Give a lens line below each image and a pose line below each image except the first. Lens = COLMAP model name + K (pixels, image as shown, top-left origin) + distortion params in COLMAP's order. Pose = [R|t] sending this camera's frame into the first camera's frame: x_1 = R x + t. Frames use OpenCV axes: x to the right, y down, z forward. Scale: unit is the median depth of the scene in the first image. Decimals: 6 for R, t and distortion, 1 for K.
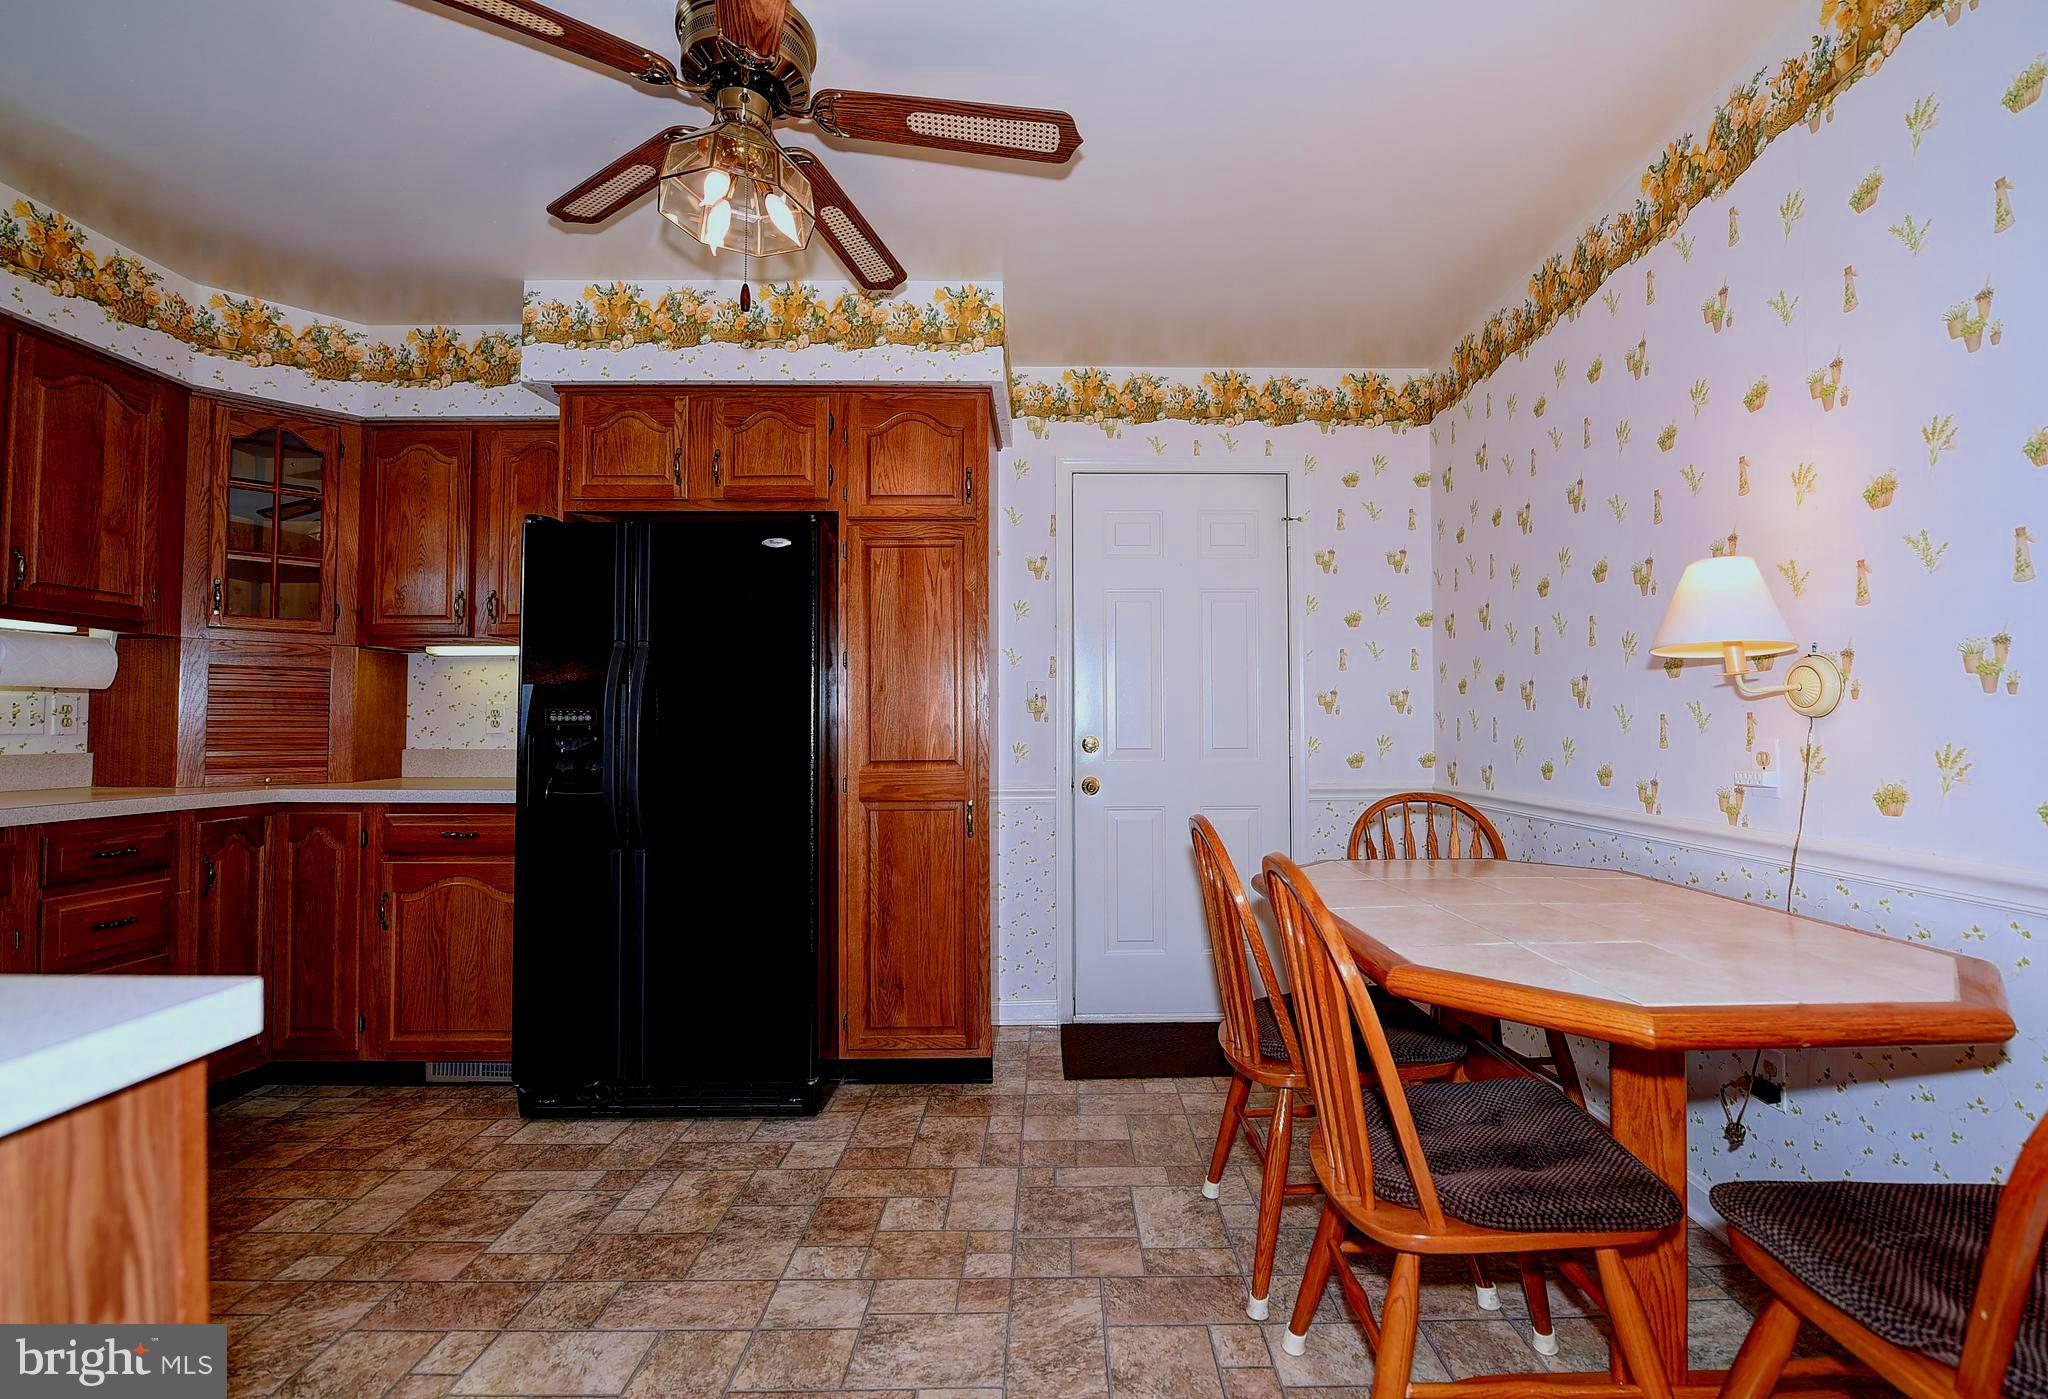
lens RADIAL K [[953.0, 0, 1025.1], [0, 953.0, 697.1], [0, 0, 1]] dist [-0.017122, -0.001155]
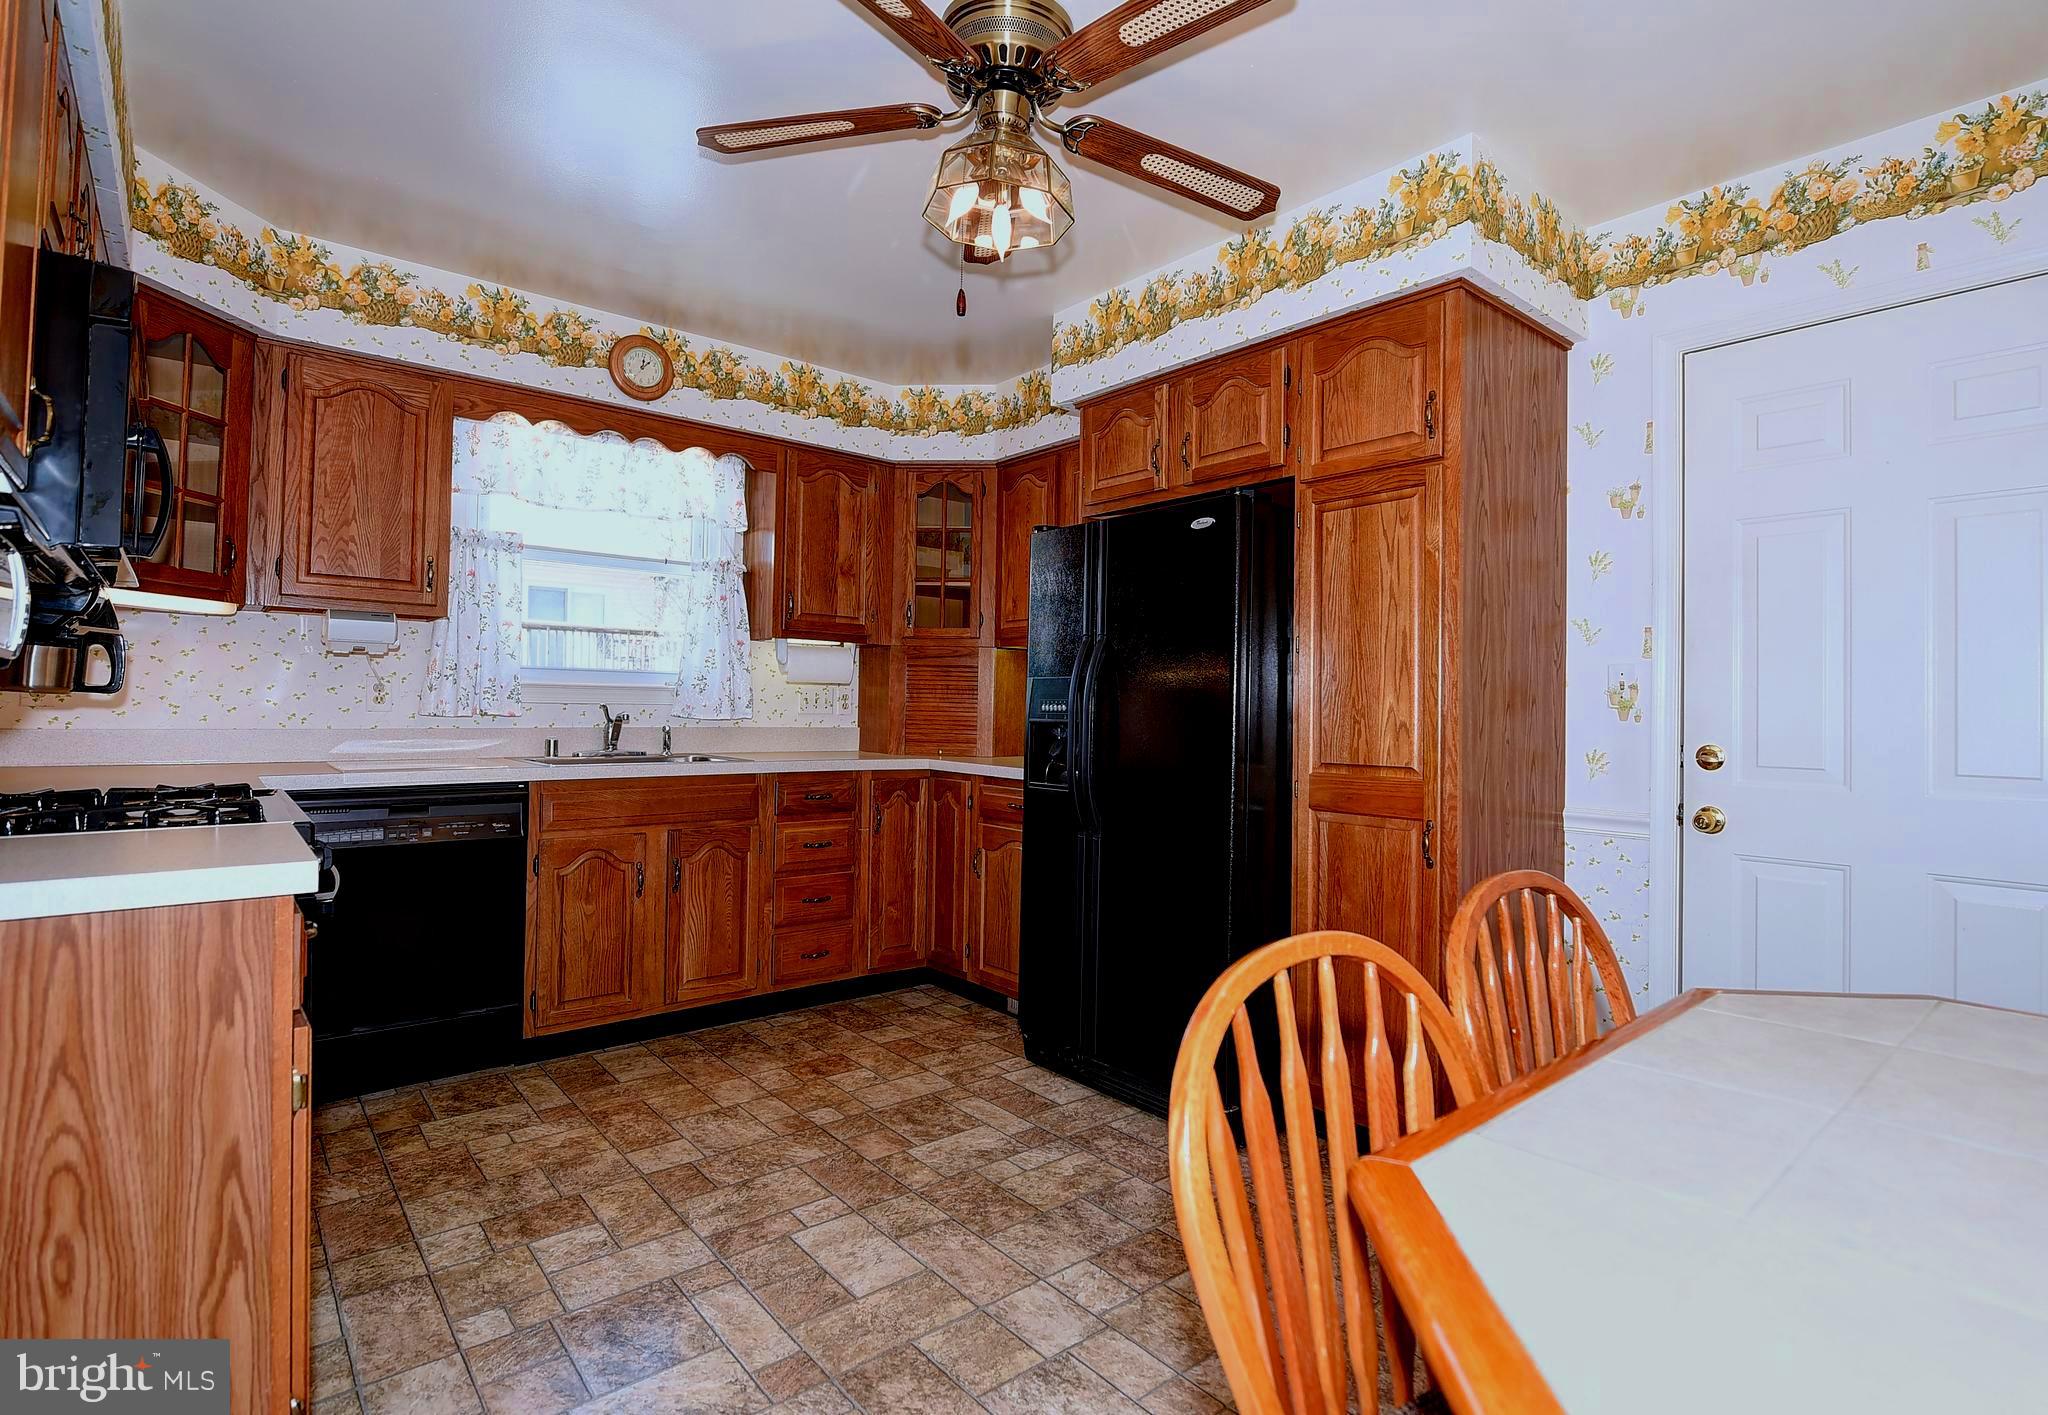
lens RADIAL K [[1004.0, 0, 1024.9], [0, 1004.0, 693.0], [0, 0, 1]] dist [-0.015044, 0.001490]
pose [[0.625424, 0.002178, -0.780282, 0.373546], [0.005337, 0.999961, 0.007069, -0.003359], [0.780267, -0.008586, 0.625387, 0.231667]]
